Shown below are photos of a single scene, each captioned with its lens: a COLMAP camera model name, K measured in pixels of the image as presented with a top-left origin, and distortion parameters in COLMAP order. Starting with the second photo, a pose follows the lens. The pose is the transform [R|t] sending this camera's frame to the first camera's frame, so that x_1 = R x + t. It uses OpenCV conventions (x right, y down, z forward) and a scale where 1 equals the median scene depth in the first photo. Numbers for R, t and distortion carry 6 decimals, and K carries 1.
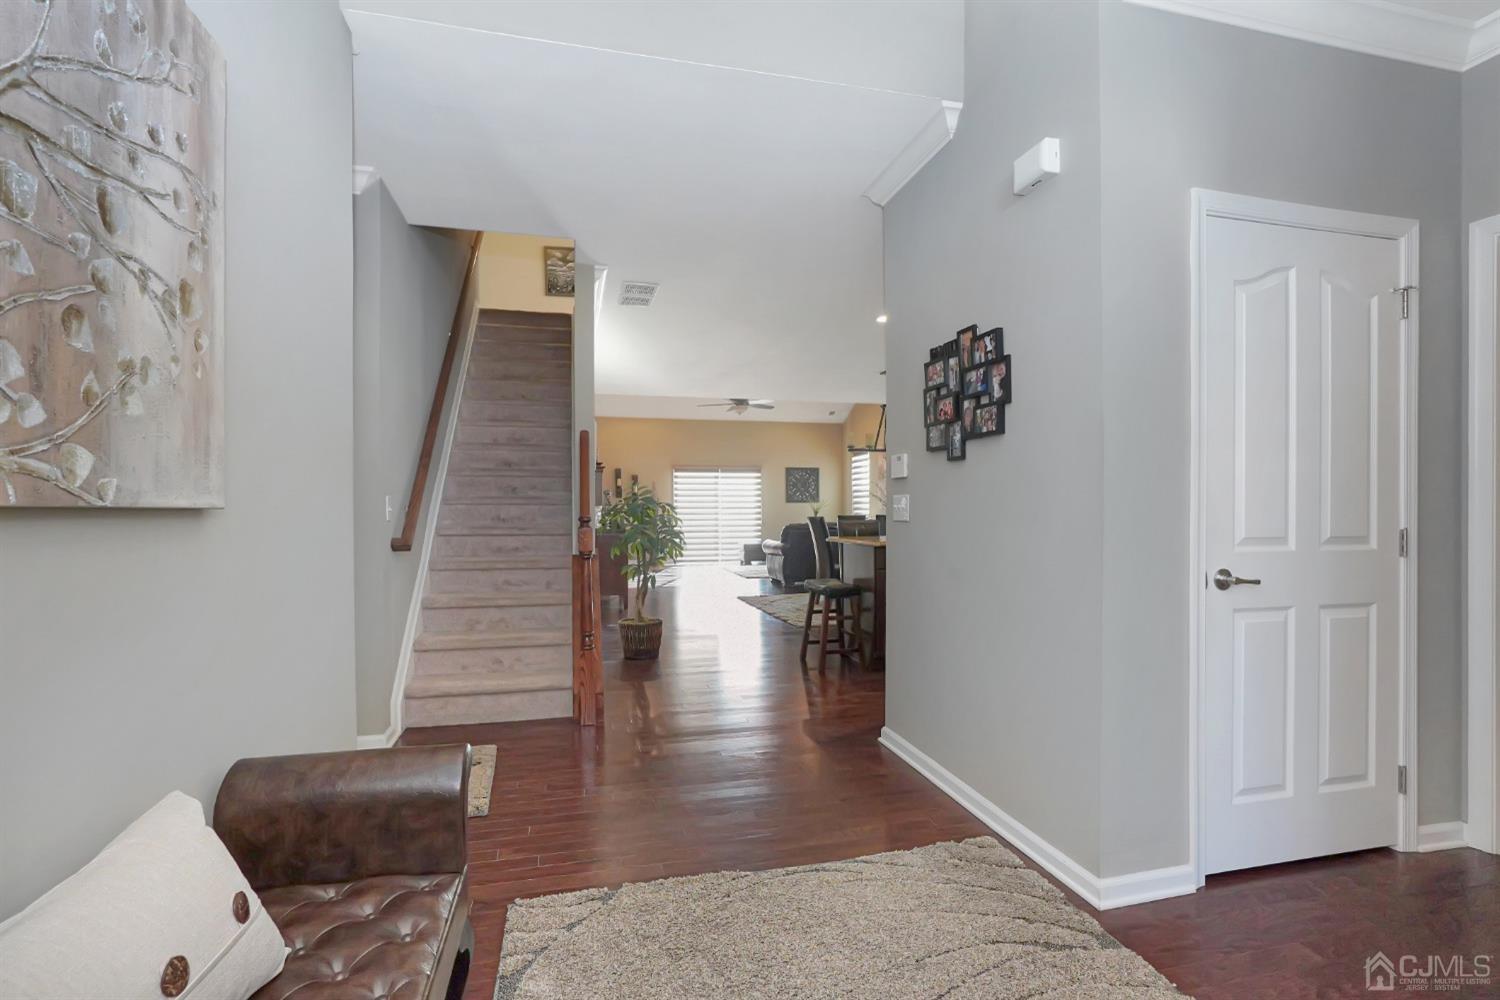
lens RADIAL K [[698.4, 0, 748.8], [0, 698.4, 516.8], [0, 0, 1]] dist [-0.003538, -0.000207]
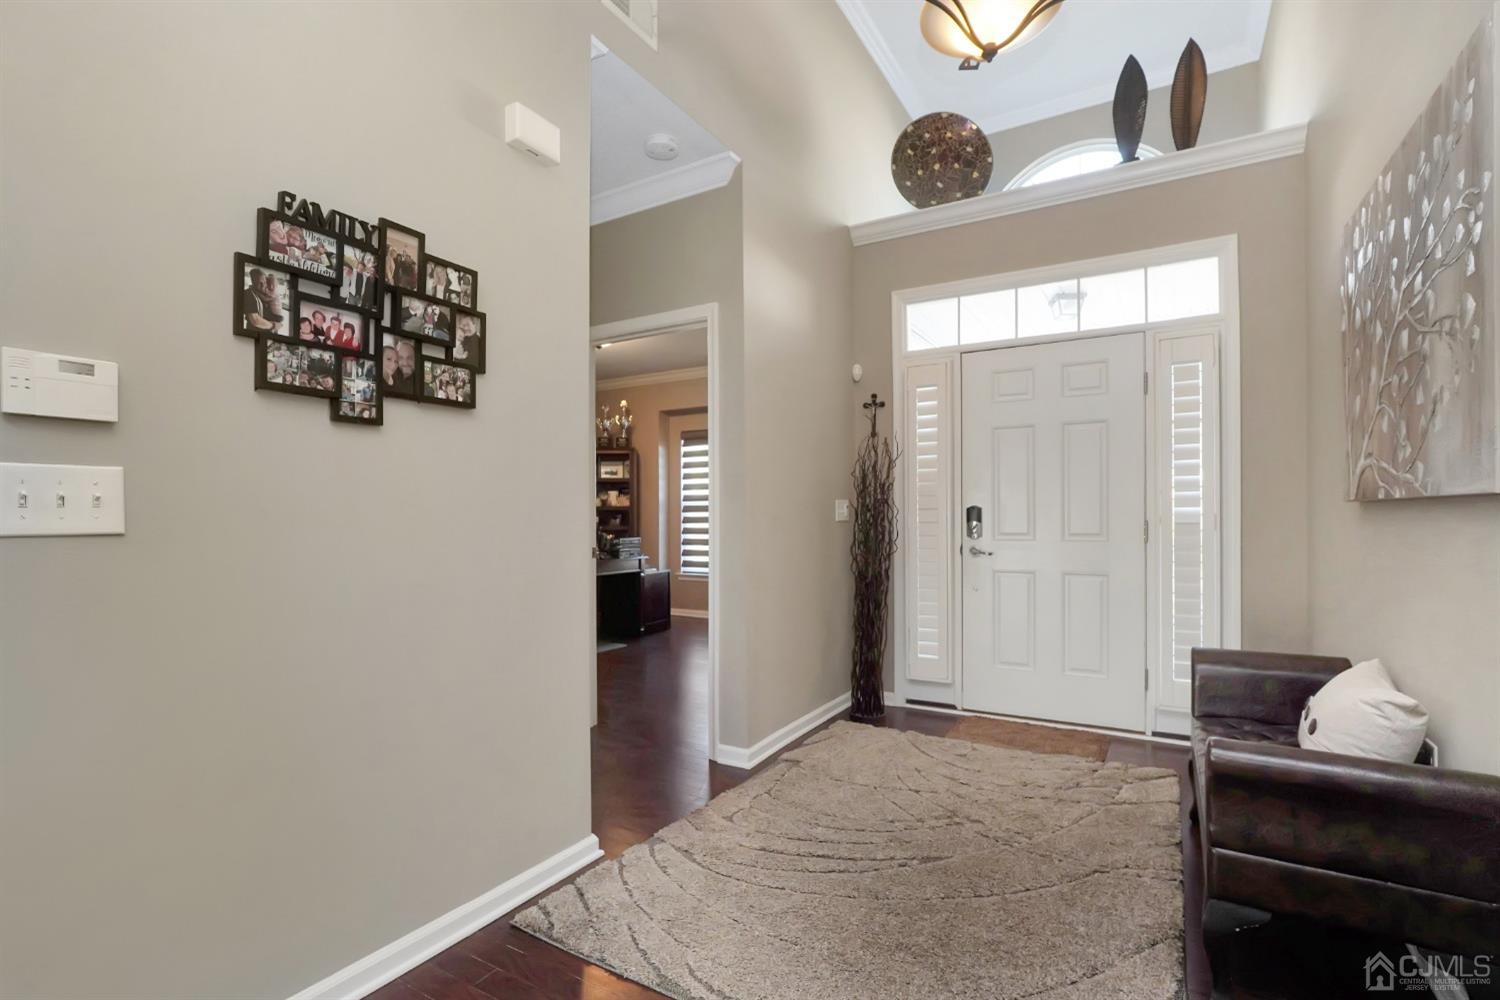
lens RADIAL K [[686.1, 0, 750.0], [0, 686.1, 500.0], [0, 0, 1]] dist [-0.001235, 0.000413]
pose [[-0.709000, 0.012563, 0.705096, -0.373846], [0.016869, 0.999857, -0.000853, -0.012142], [-0.705006, 0.011290, -0.709111, 1.273778]]
